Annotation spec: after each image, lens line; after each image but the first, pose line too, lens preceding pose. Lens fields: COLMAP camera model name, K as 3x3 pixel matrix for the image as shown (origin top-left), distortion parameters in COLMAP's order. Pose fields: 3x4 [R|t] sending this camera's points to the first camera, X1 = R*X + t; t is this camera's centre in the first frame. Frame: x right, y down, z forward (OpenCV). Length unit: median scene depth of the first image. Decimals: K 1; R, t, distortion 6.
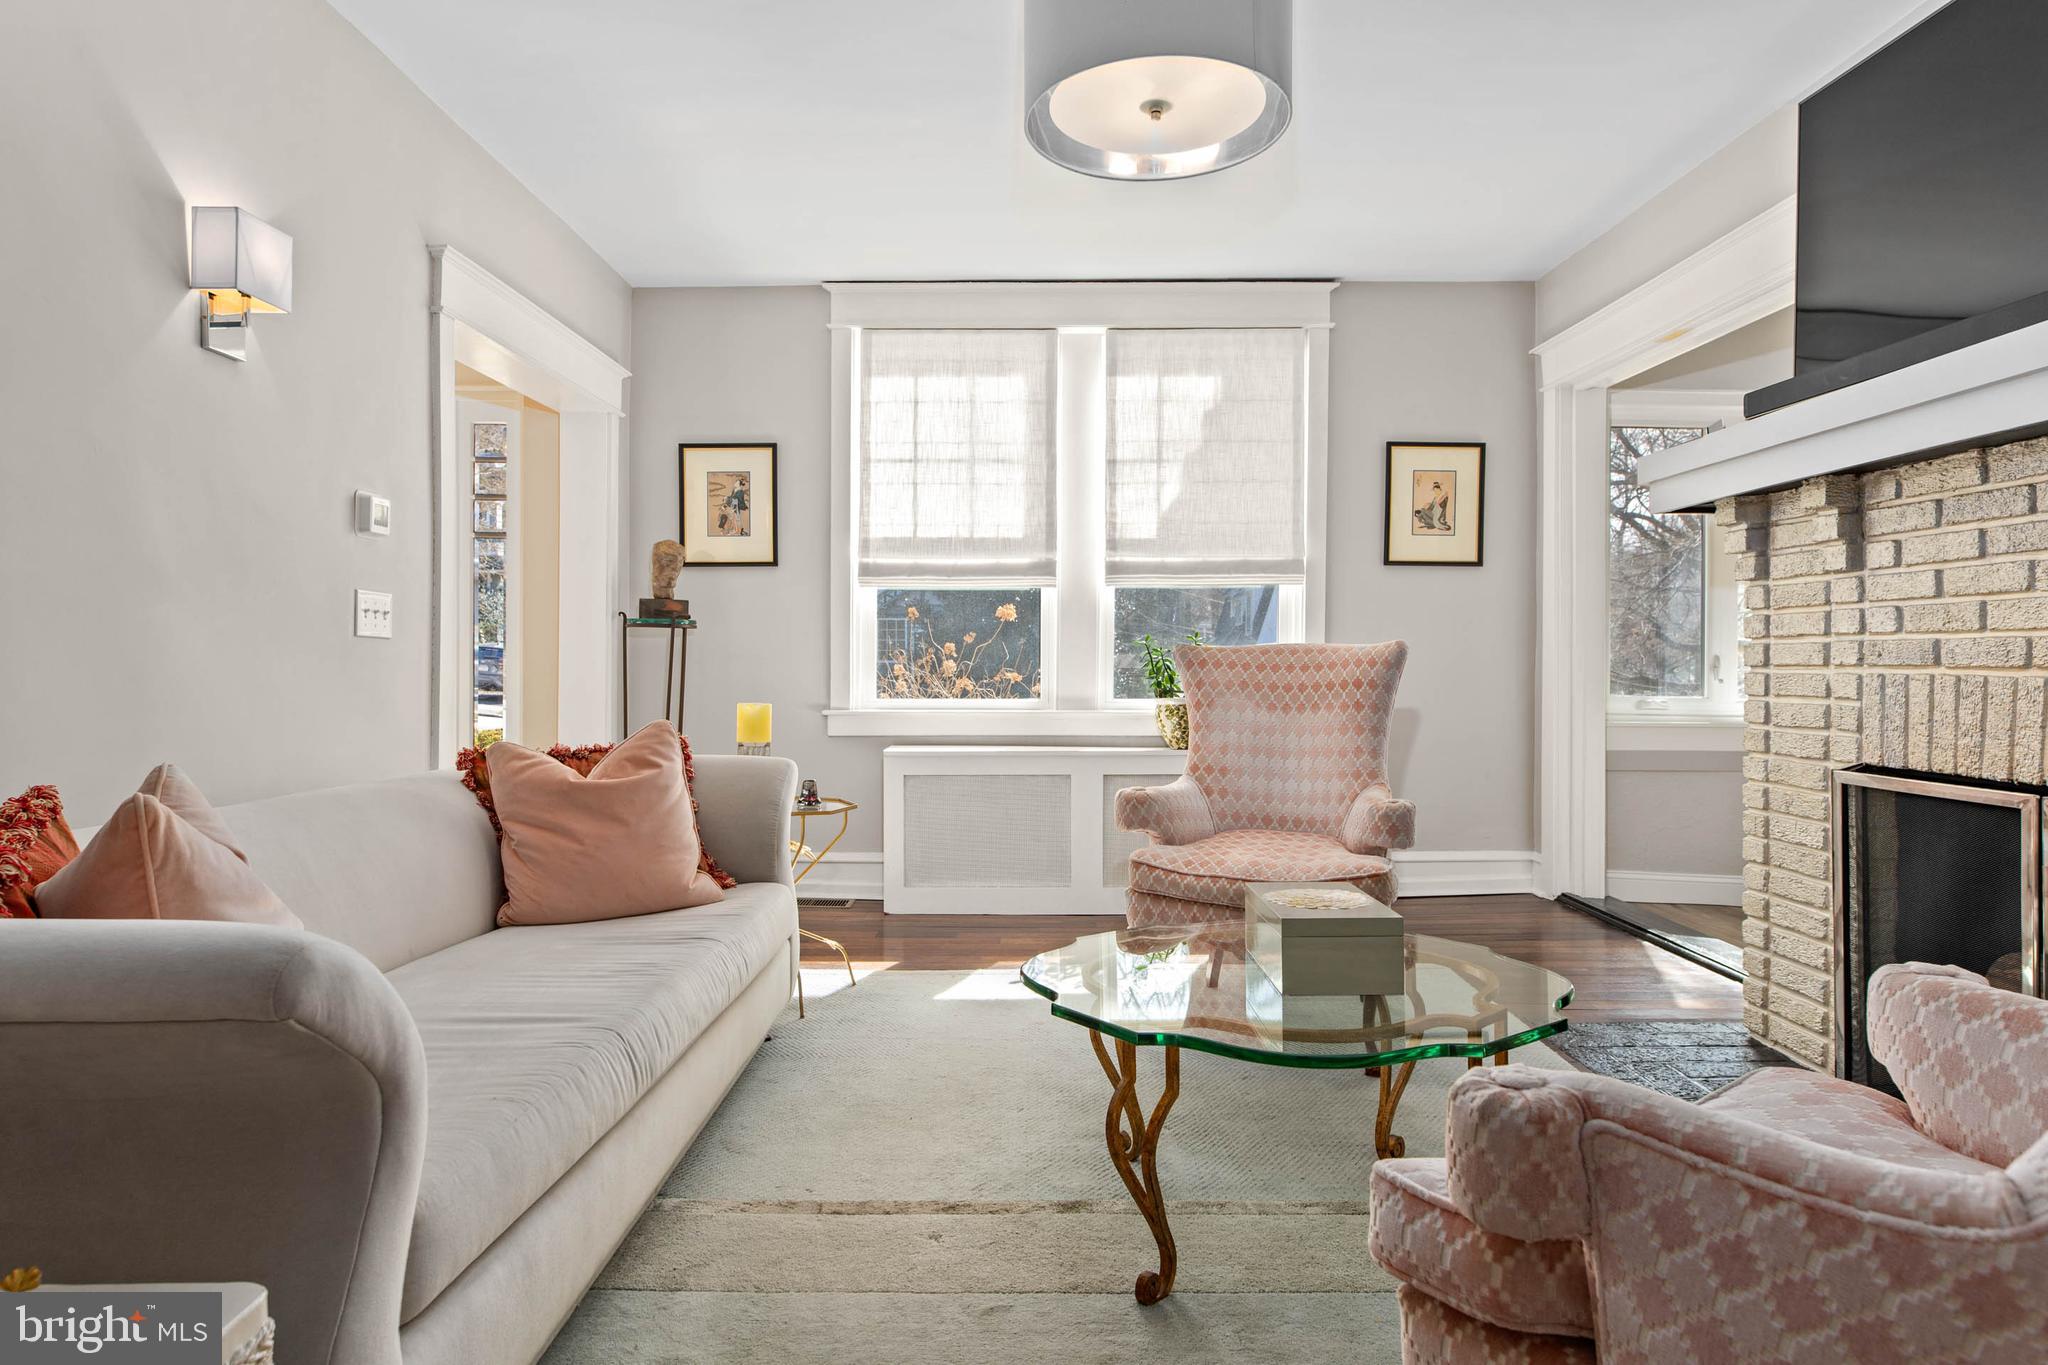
lens RADIAL K [[1192.0, 0, 1020.2], [0, 1192.0, 671.0], [0, 0, 1]] dist [0.006415, -0.004694]
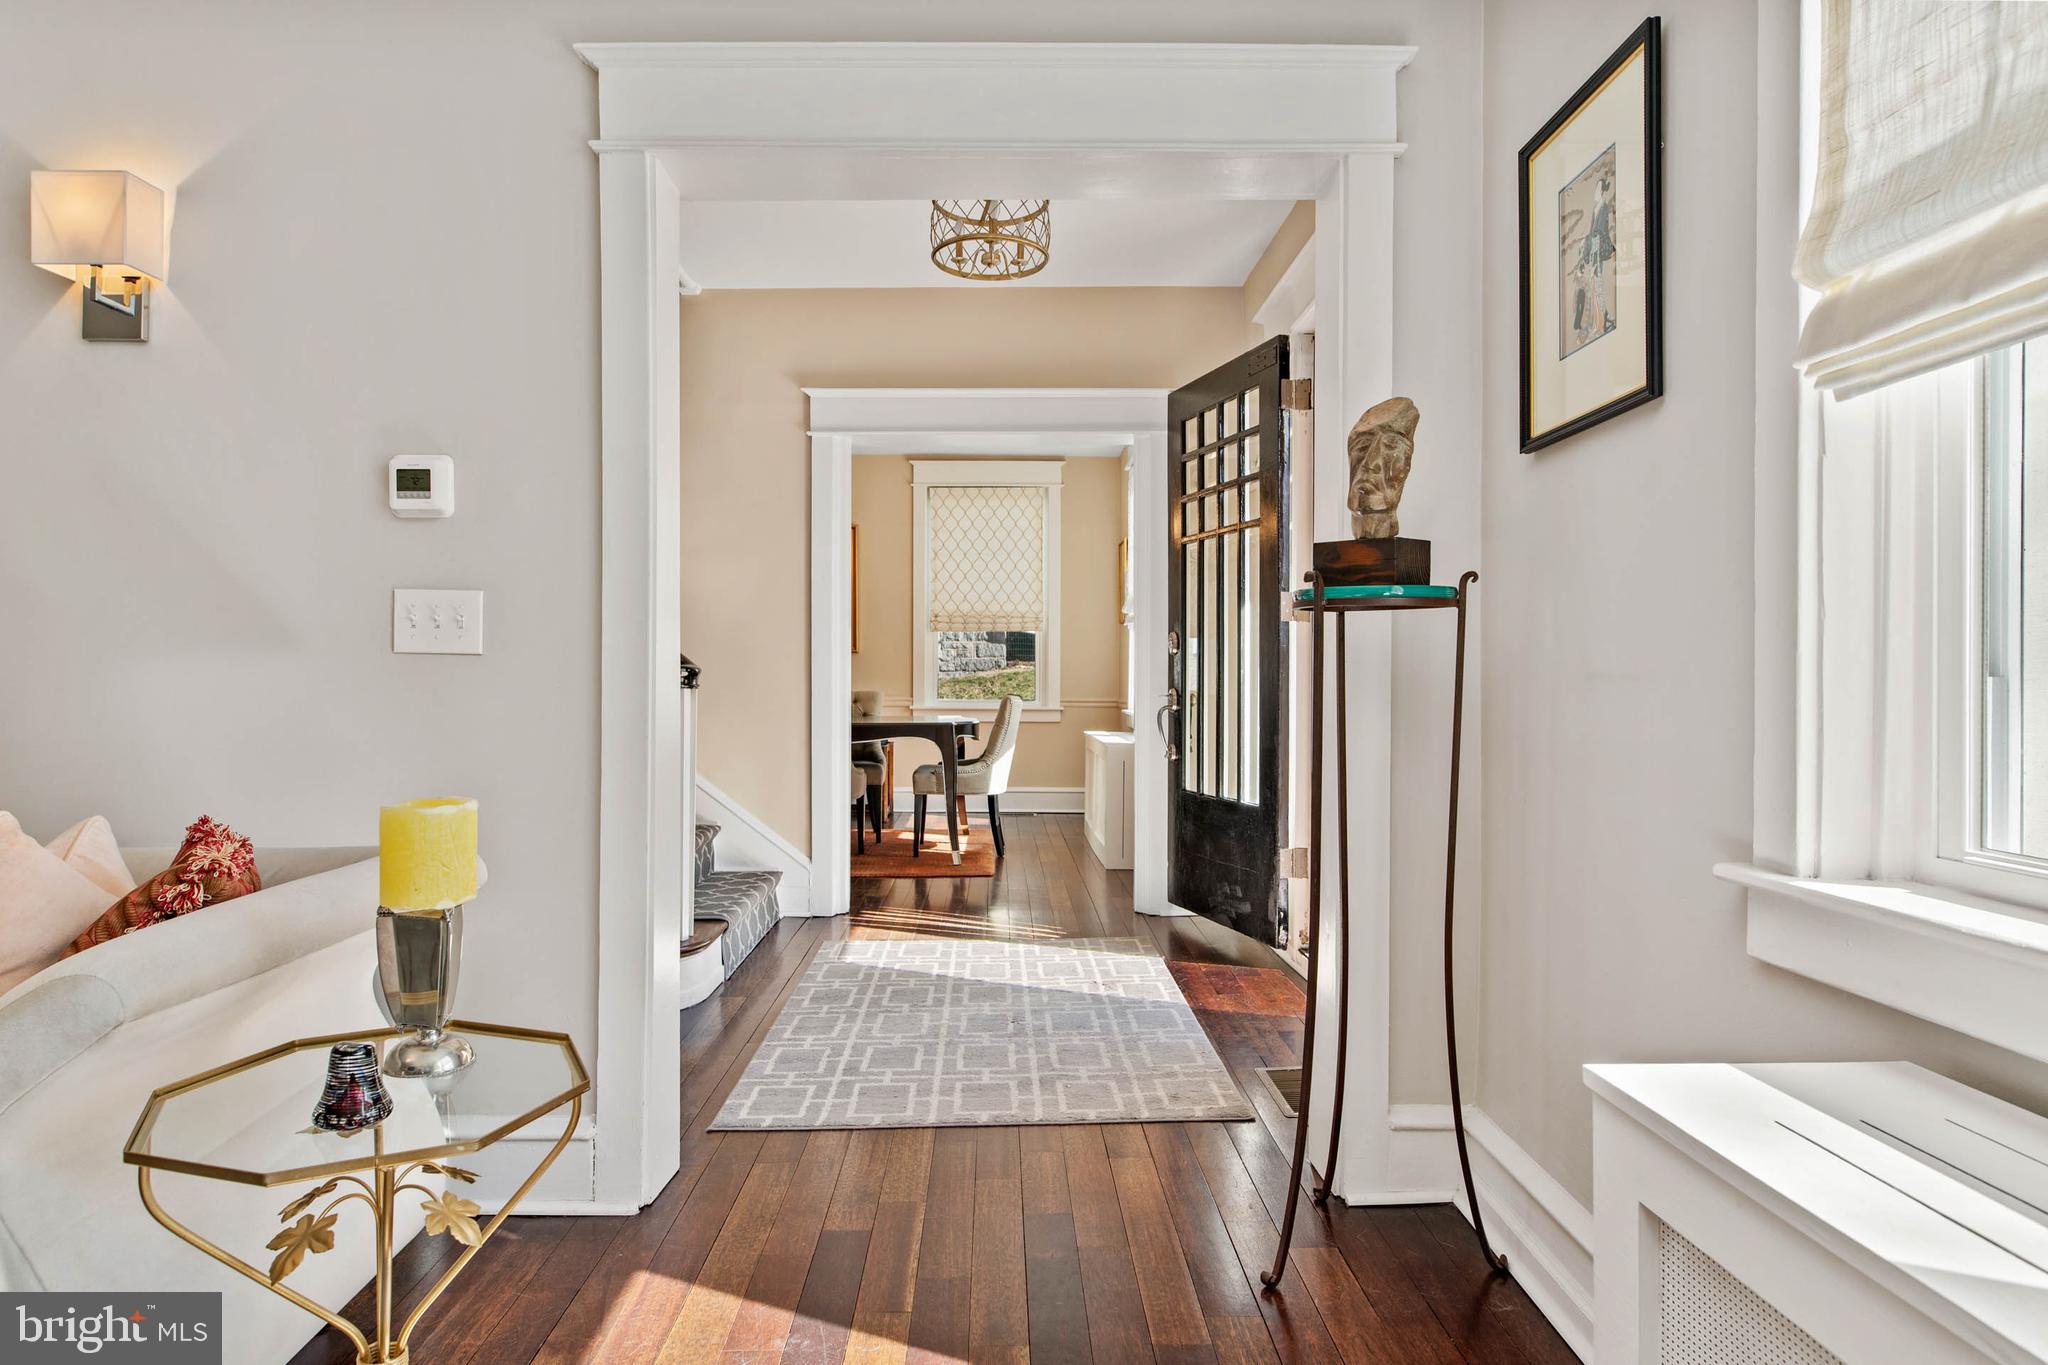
lens RADIAL K [[1192.0, 0, 1023.9], [0, 1192.0, 681.8], [0, 0, 1]] dist [0.006415, -0.004694]
pose [[0.017165, 0.007813, -0.999822, 0.352937], [-0.009725, 0.999923, 0.007647, -0.039166], [0.999805, 0.009592, 0.017240, 2.543267]]
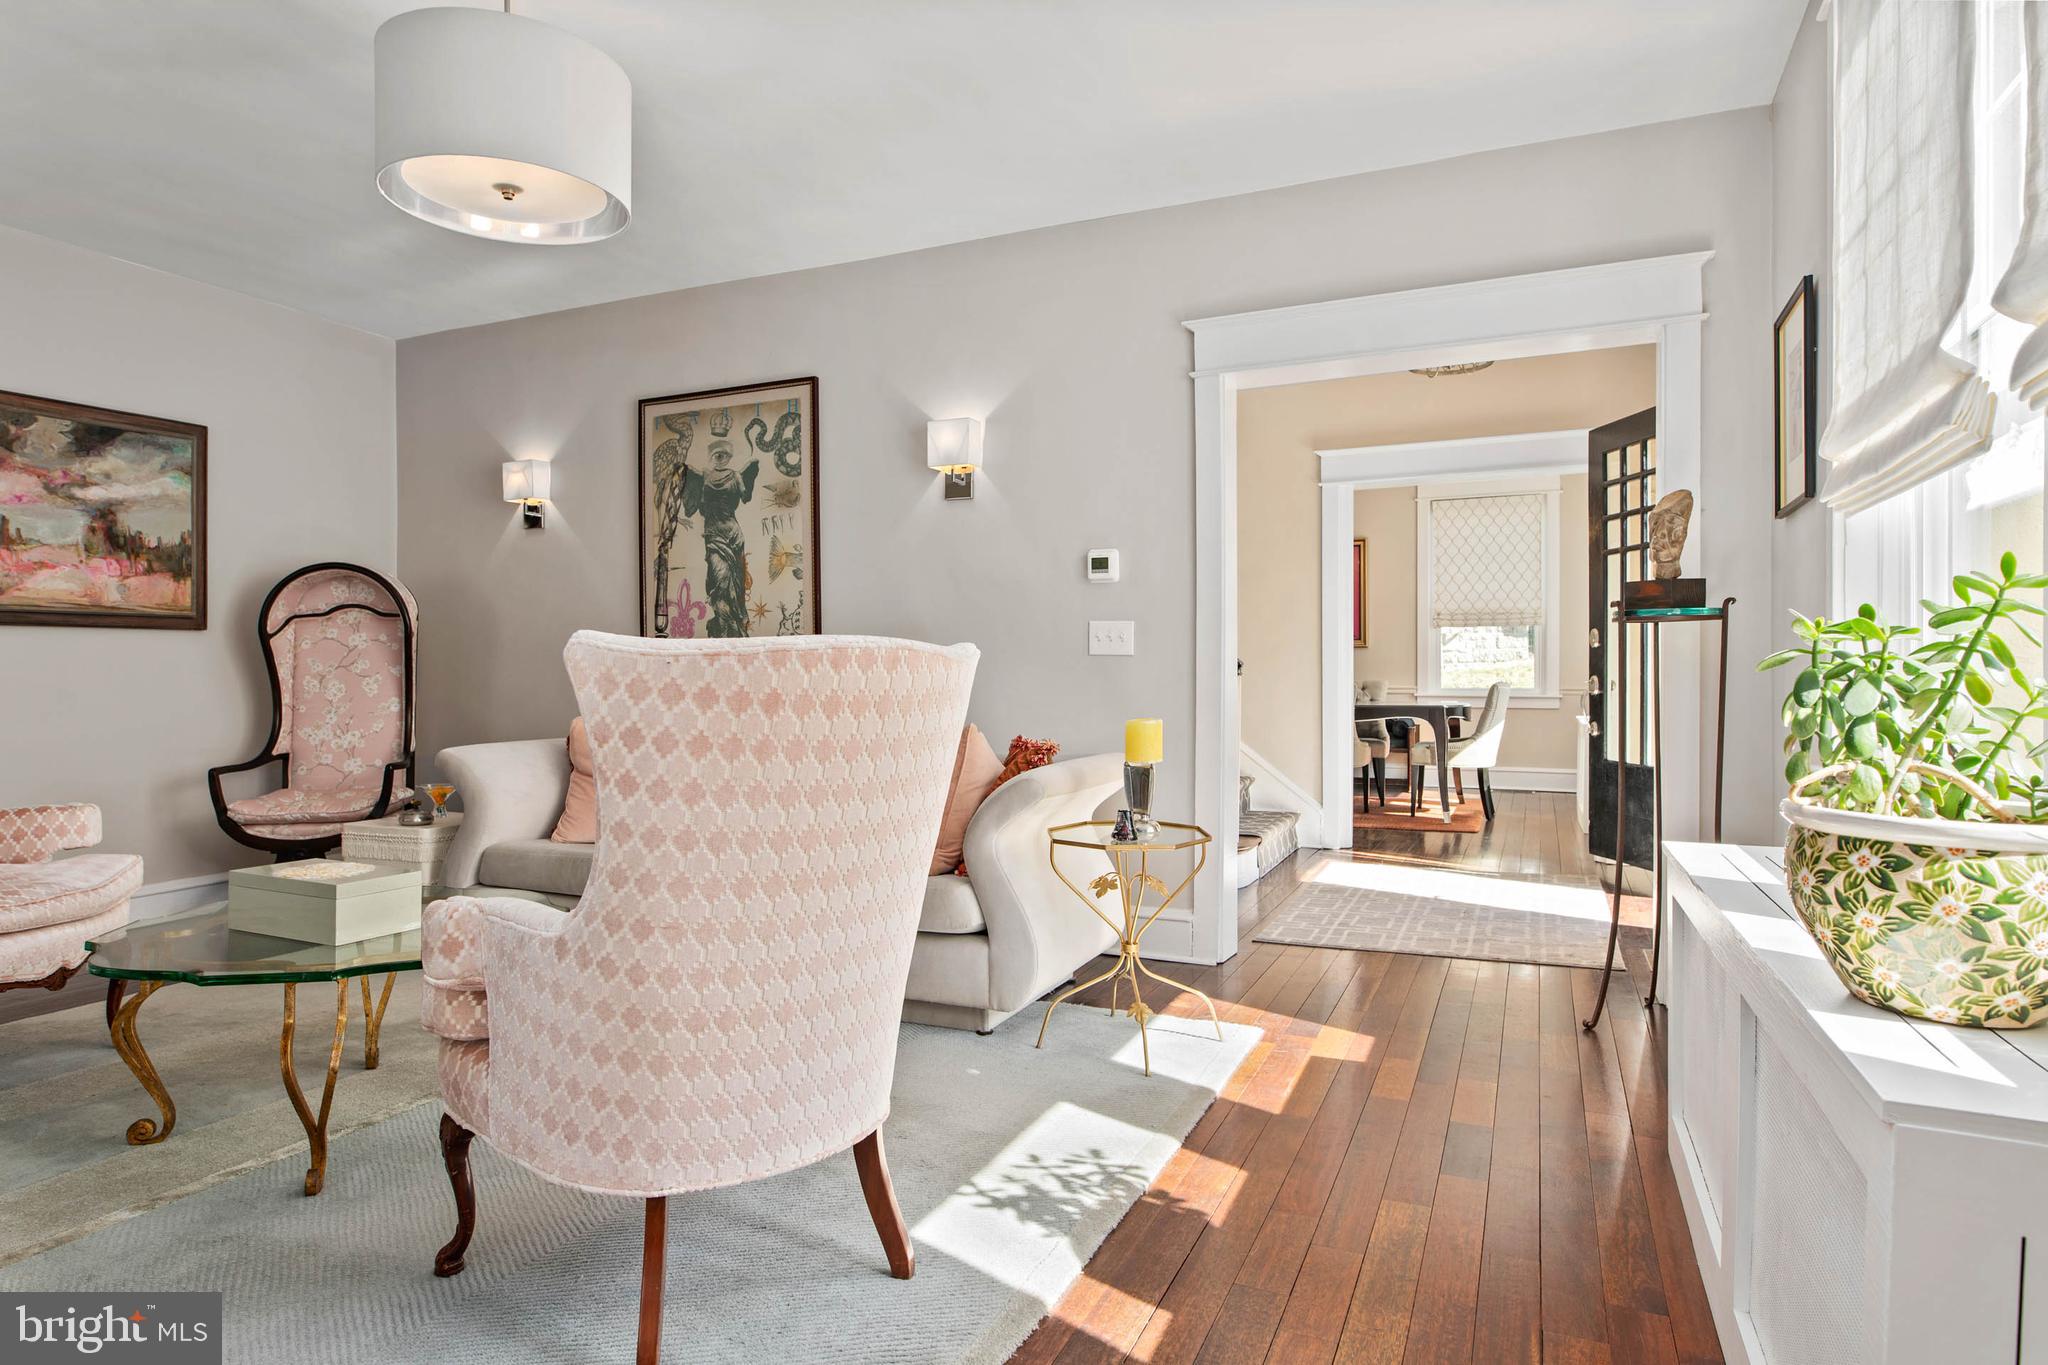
lens RADIAL K [[1192.0, 0, 1026.0], [0, 1192.0, 683.1], [0, 0, 1]] dist [0.006415, -0.004694]
pose [[-0.401386, 0.014740, -0.915791, 1.377235], [-0.002569, 0.999848, 0.017219, -0.038468], [0.915906, 0.009264, -0.401287, 2.750635]]
